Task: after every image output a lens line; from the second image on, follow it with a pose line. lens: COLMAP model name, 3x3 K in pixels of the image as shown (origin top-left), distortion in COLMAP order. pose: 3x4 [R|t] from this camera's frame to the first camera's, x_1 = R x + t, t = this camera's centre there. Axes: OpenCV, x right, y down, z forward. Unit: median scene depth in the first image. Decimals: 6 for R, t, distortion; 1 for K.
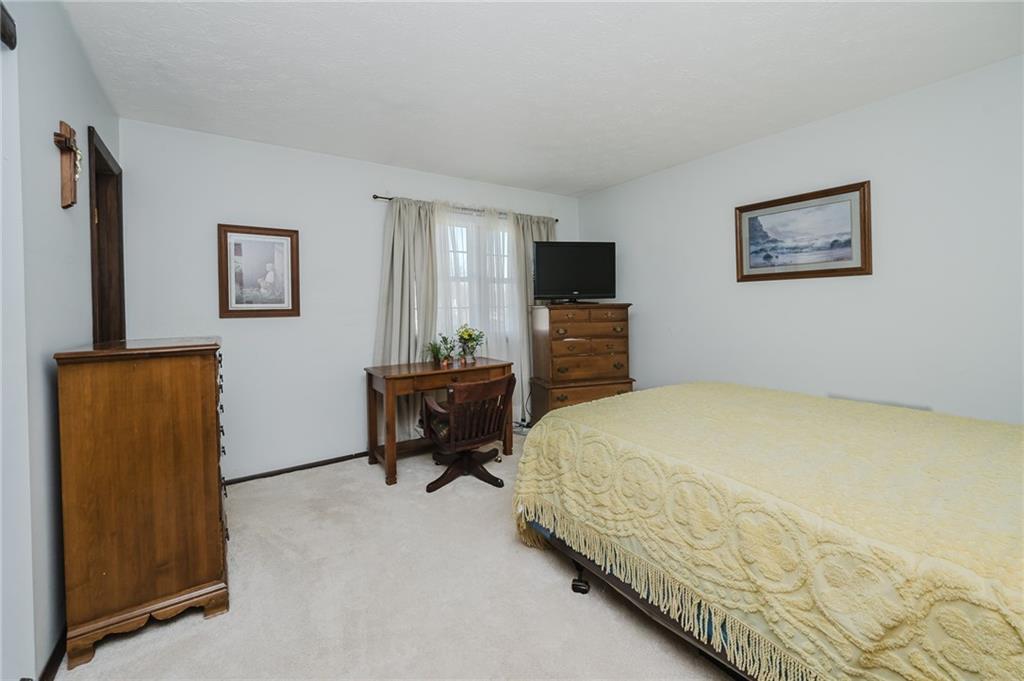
lens RADIAL K [[432.6, 0, 527.1], [0, 432.6, 299.6], [0, 0, 1]] dist [-0.002007, -0.000323]
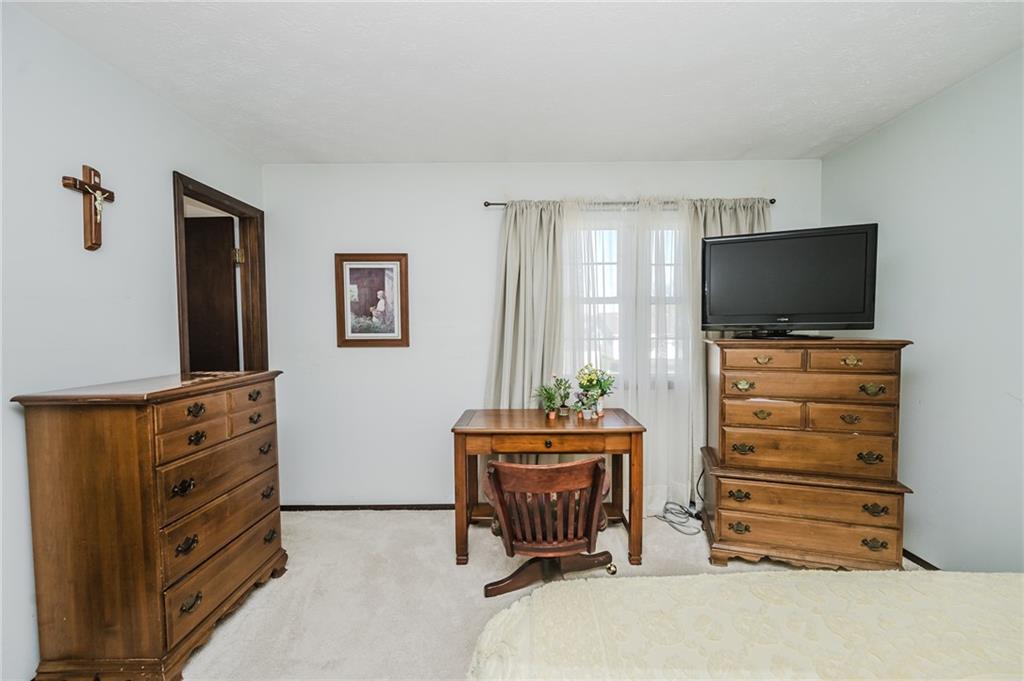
lens RADIAL K [[430.1, 0, 512.0], [0, 430.1, 340.5], [0, 0, 1]] dist [0.001067, 0.000174]
pose [[0.811579, 0.030514, -0.583445, 0.166055], [0.002872, 0.998415, 0.056212, -0.022764], [0.584235, -0.047296, 0.810205, 0.334877]]
